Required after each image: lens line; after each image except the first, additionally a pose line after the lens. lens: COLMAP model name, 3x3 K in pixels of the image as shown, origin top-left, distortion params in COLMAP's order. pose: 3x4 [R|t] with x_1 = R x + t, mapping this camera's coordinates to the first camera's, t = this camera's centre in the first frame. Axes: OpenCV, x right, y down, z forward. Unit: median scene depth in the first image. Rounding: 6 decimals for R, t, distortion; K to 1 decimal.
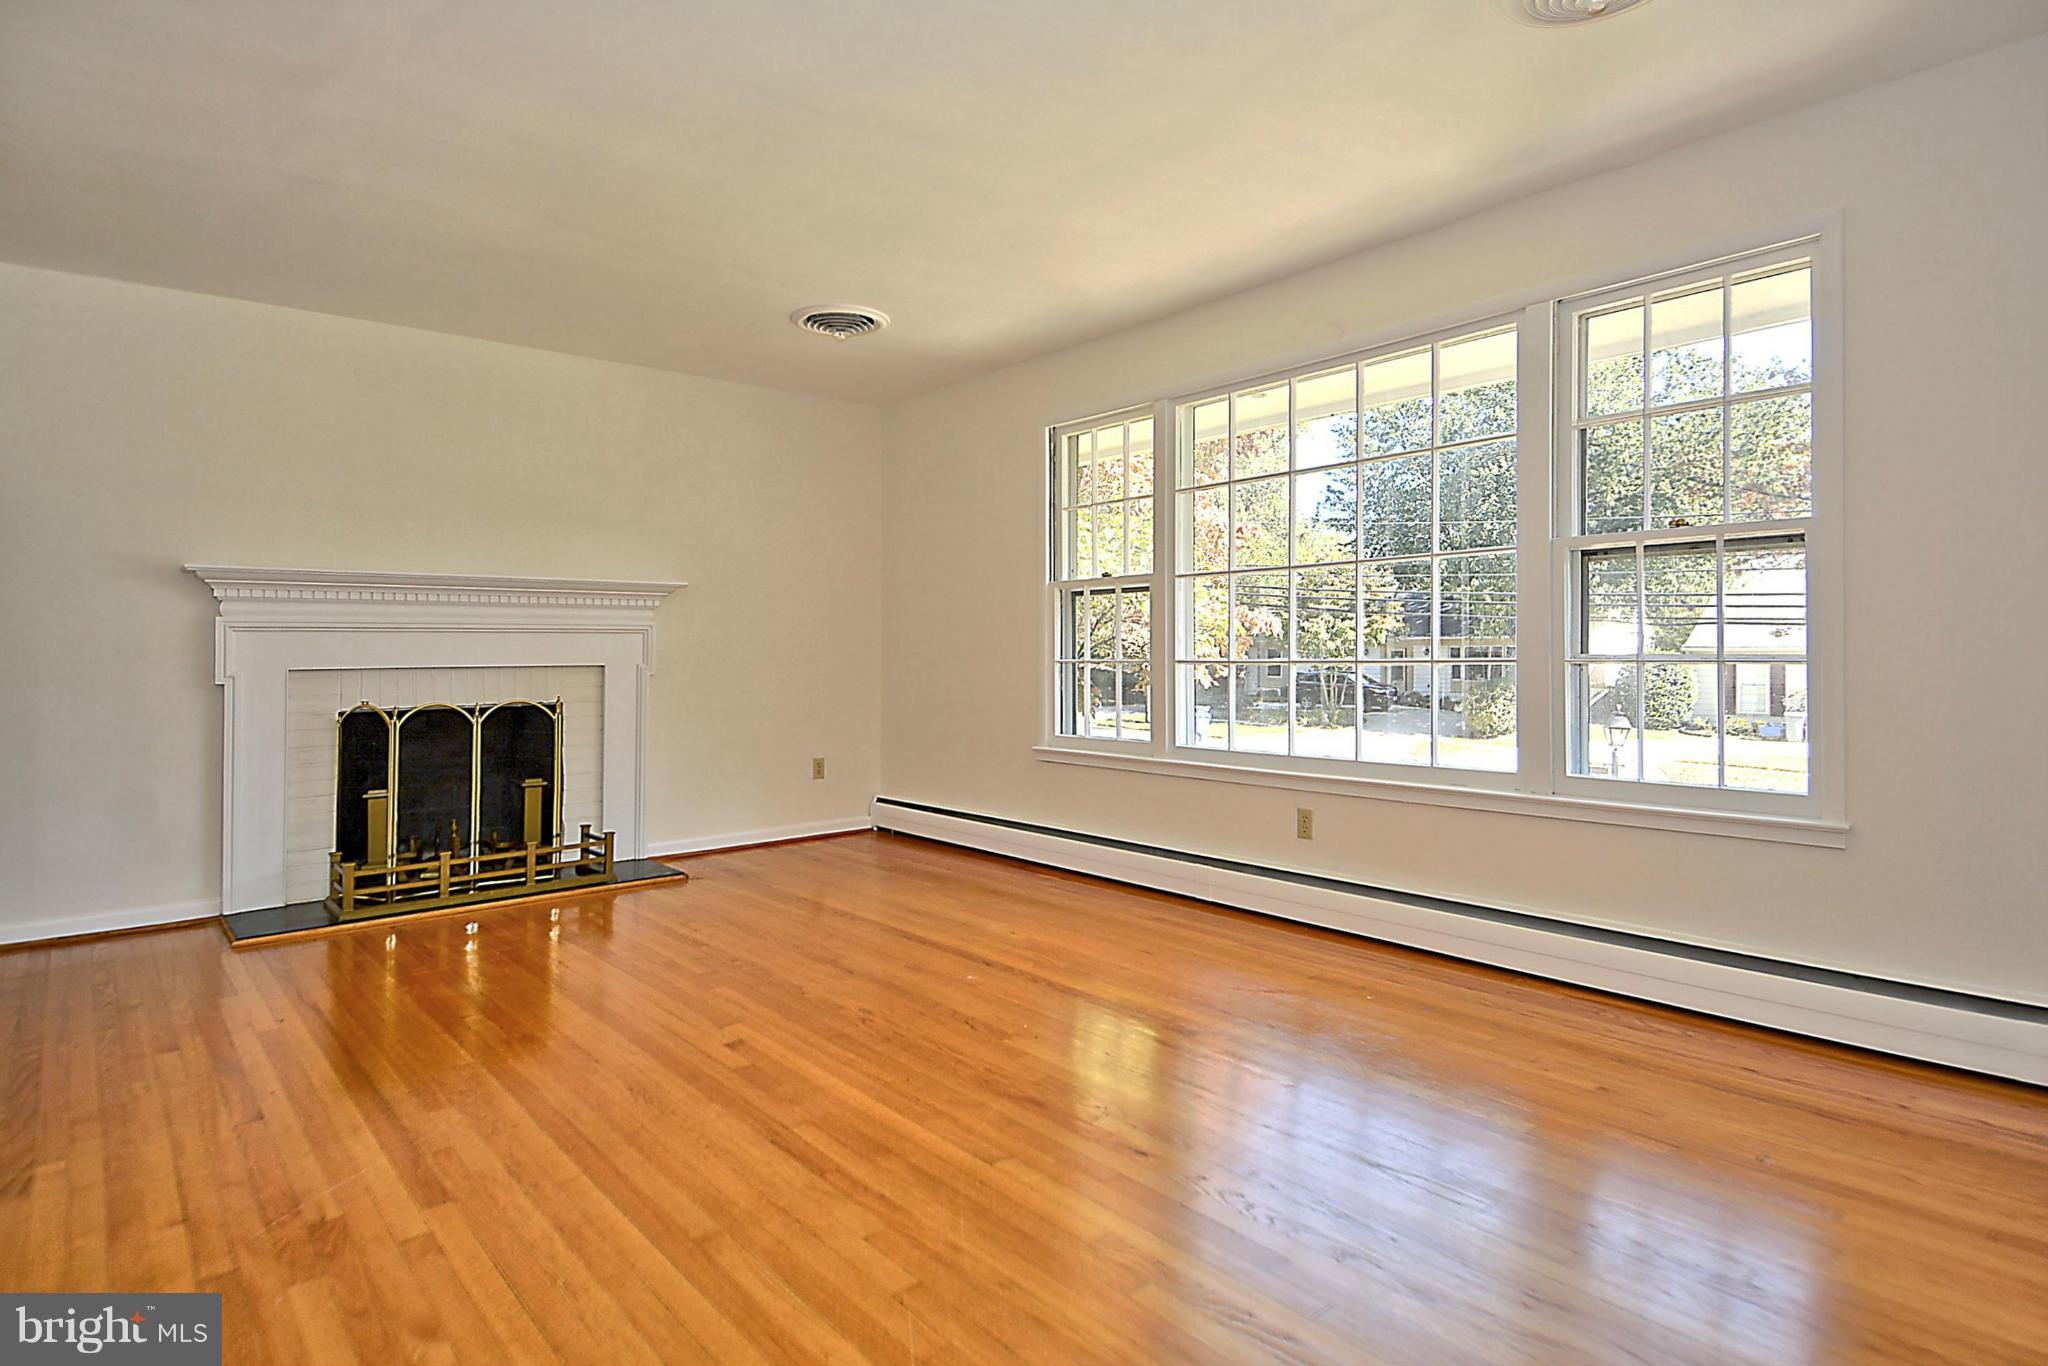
lens RADIAL K [[1078.7, 0, 1038.6], [0, 1078.7, 687.1], [0, 0, 1]] dist [0.005444, 0.000367]
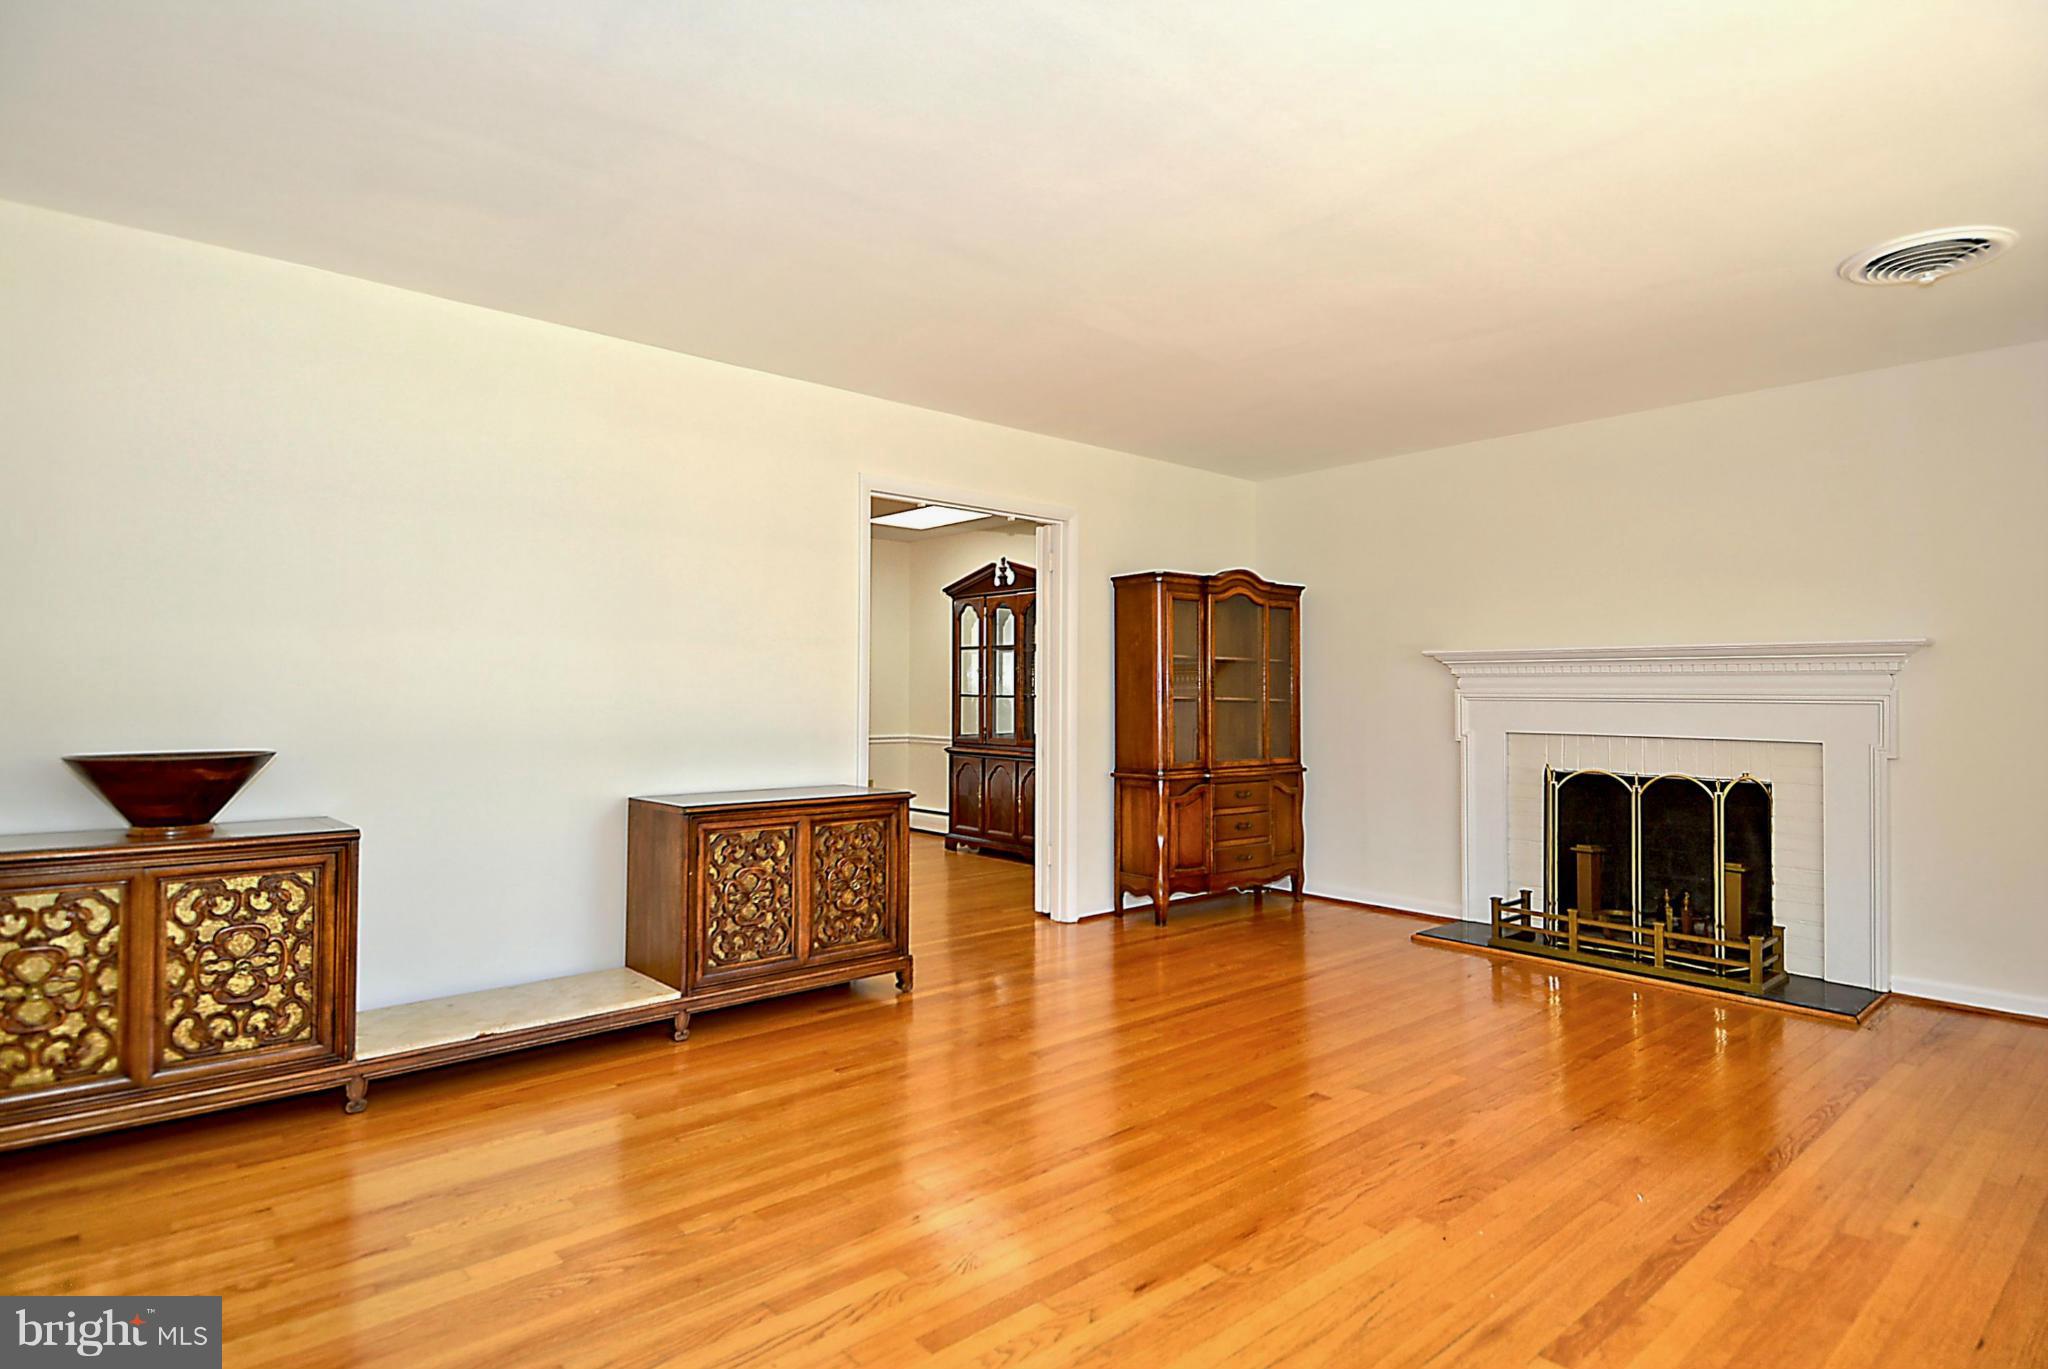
lens RADIAL K [[1078.7, 0, 1038.6], [0, 1078.7, 688.6], [0, 0, 1]] dist [0.005444, 0.000367]
pose [[0.001886, -0.009948, -0.999949, 0.449339], [-0.055759, 0.998394, -0.010037, -0.020959], [0.998442, 0.055775, 0.001328, 0.416397]]
